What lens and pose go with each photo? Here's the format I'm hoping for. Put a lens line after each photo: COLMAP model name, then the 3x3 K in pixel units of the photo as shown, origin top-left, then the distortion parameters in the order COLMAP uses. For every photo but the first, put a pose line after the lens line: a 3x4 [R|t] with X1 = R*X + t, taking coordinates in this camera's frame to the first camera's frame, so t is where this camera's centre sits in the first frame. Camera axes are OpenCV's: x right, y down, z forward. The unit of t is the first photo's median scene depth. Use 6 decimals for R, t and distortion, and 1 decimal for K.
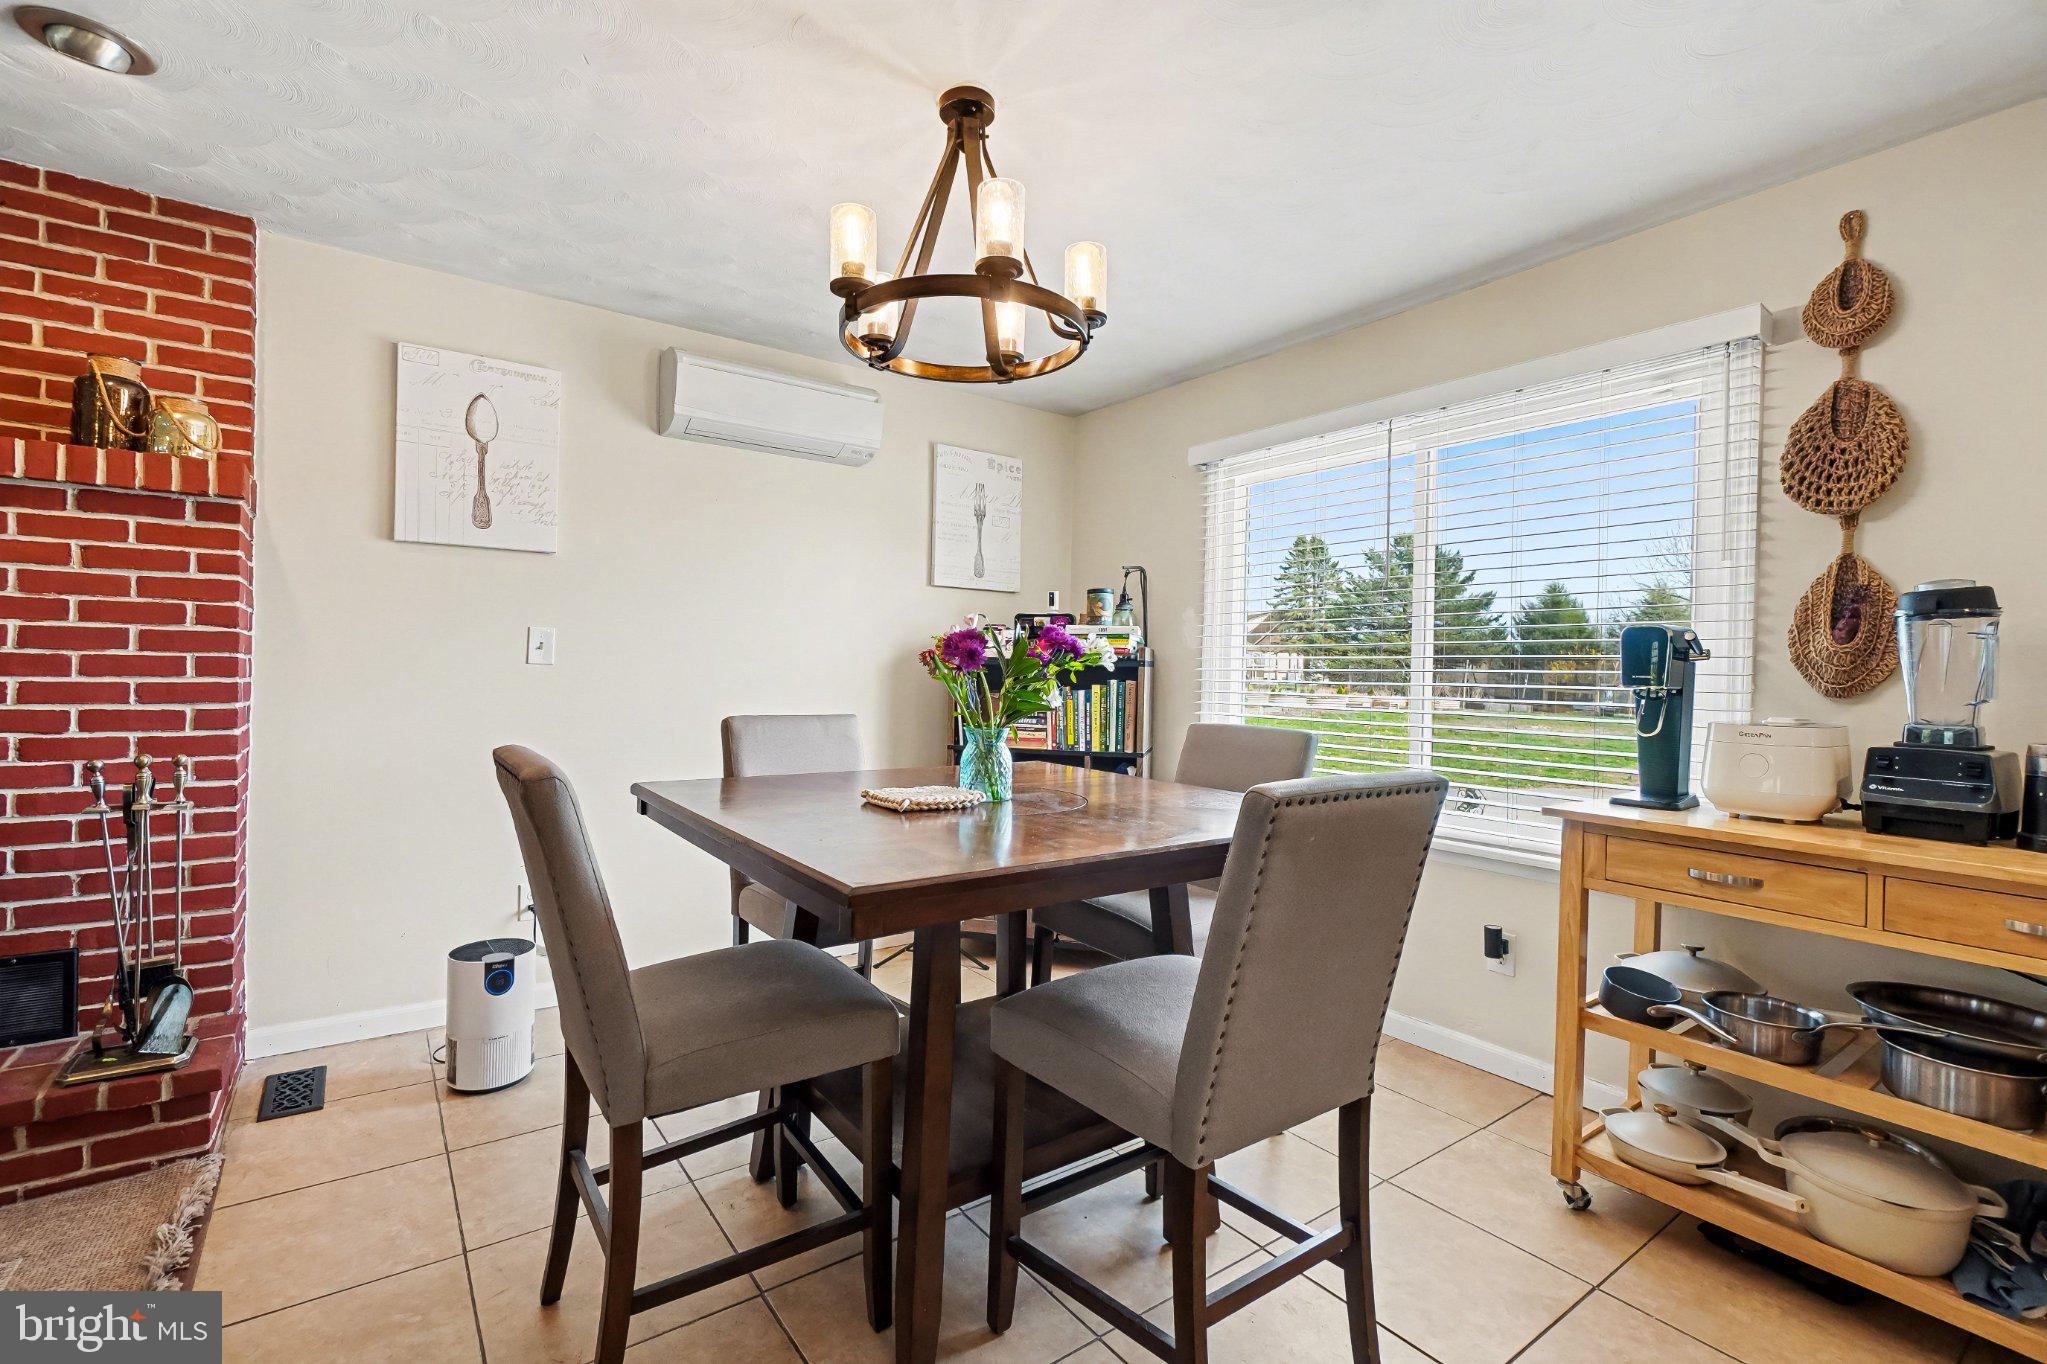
lens RADIAL K [[909.0, 0, 1010.7], [0, 909.0, 675.0], [0, 0, 1]] dist [-0.002385, 0.000721]
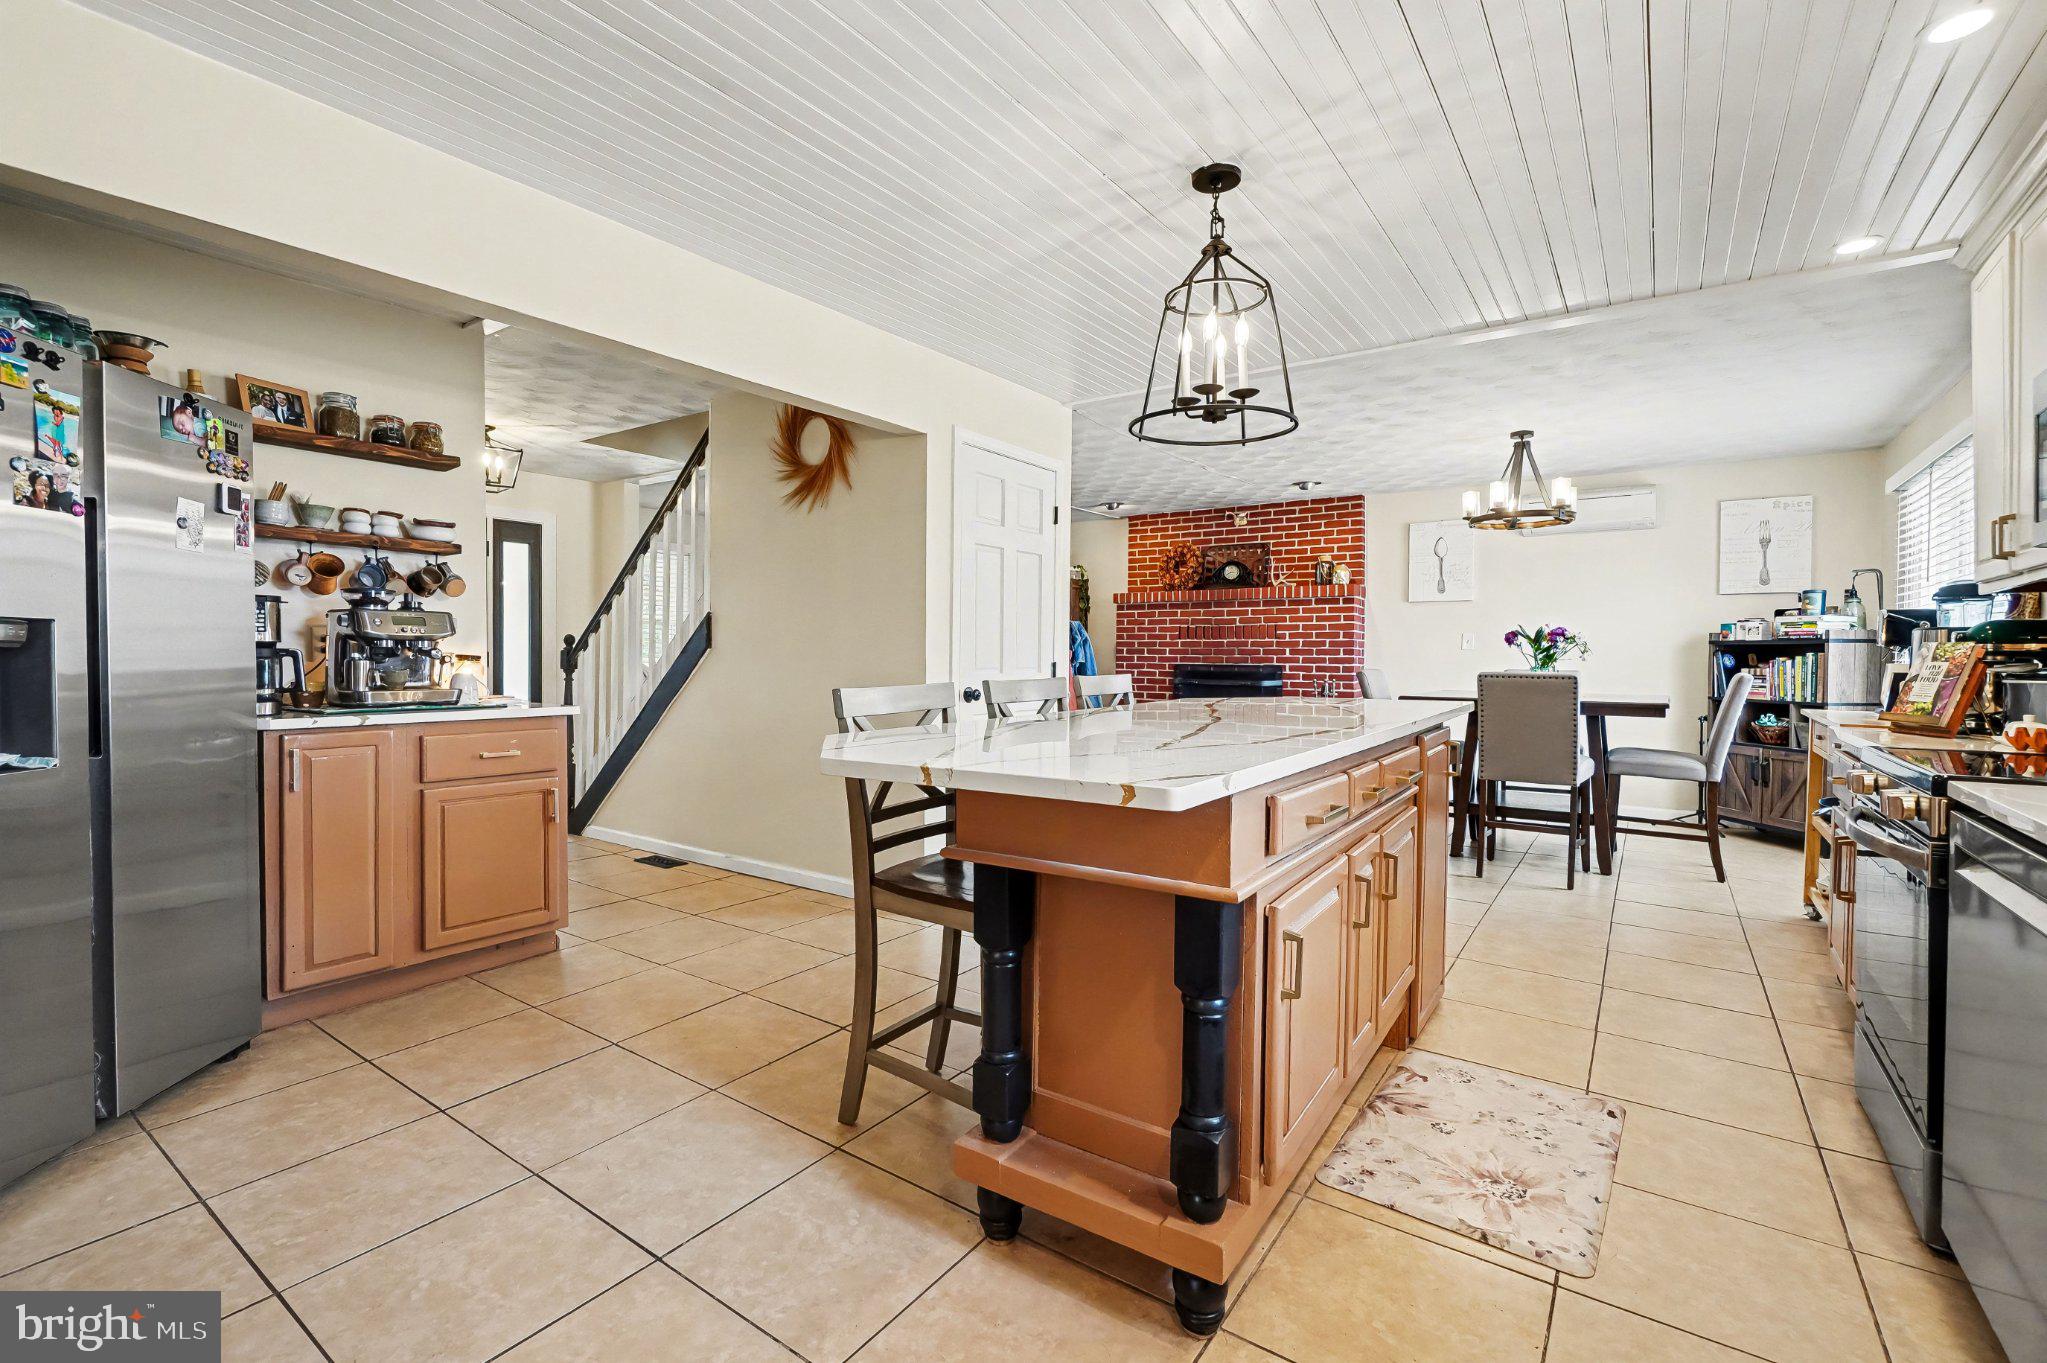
lens RADIAL K [[909.0, 0, 1012.6], [0, 909.0, 676.1], [0, 0, 1]] dist [-0.002385, 0.000721]
pose [[0.322634, 0.003212, -0.946518, 1.692190], [-0.006655, 0.999977, 0.001125, 0.078145], [0.946501, 0.005936, 0.322648, -1.072215]]
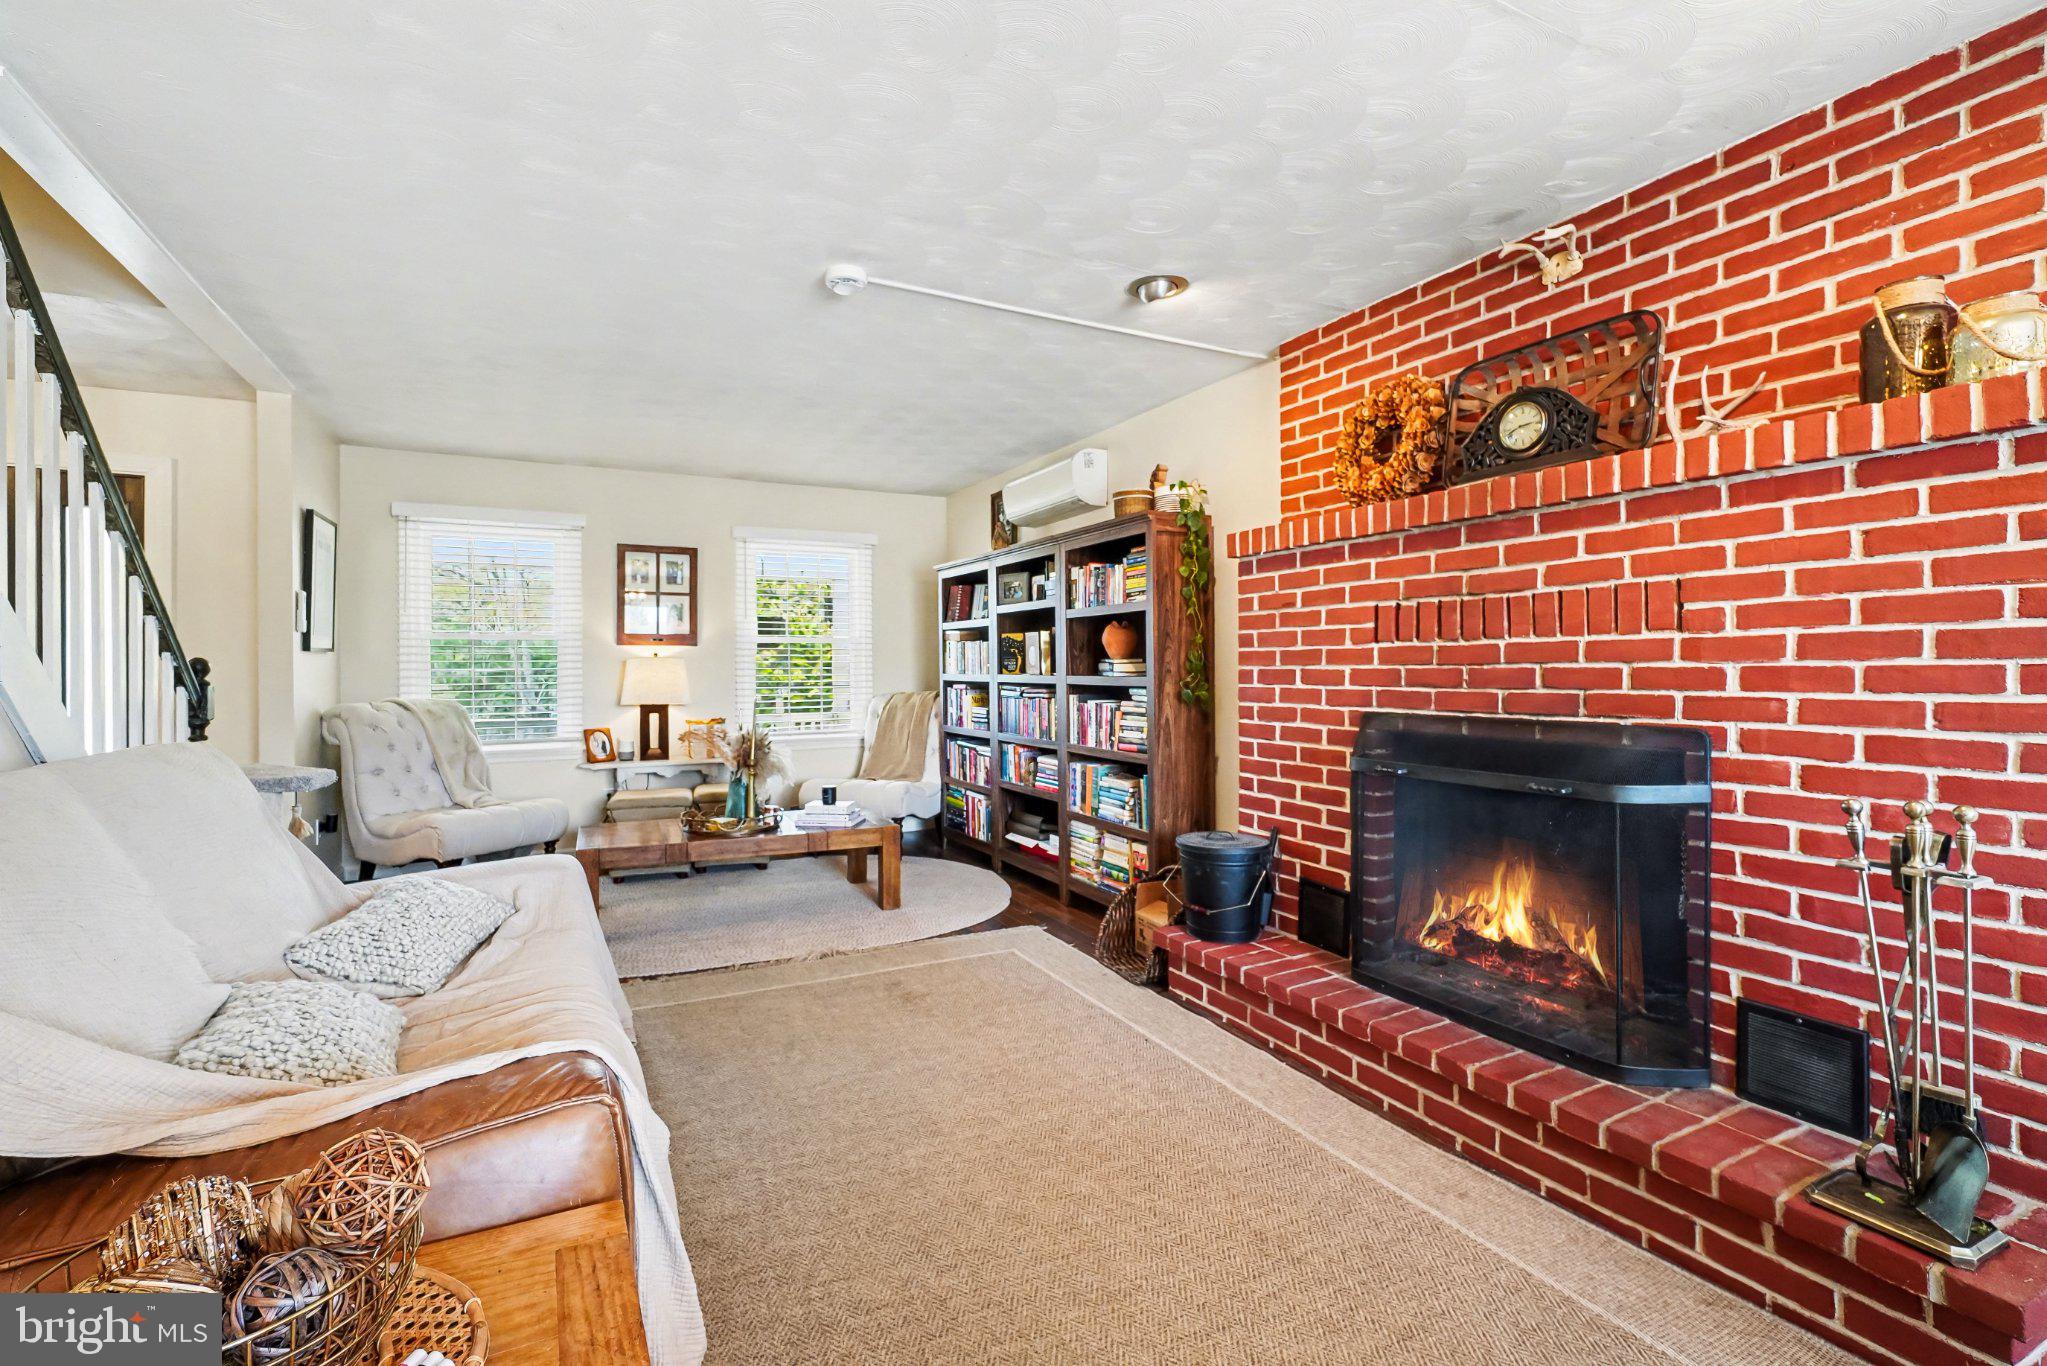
lens RADIAL K [[909.0, 0, 1024.1], [0, 909.0, 670.9], [0, 0, 1]] dist [-0.002385, 0.000721]
pose [[-0.138341, -0.021281, -0.990156, -0.122411], [-0.008766, 0.999756, -0.020262, 0.004742], [0.990346, 0.005877, -0.138494, 0.363432]]
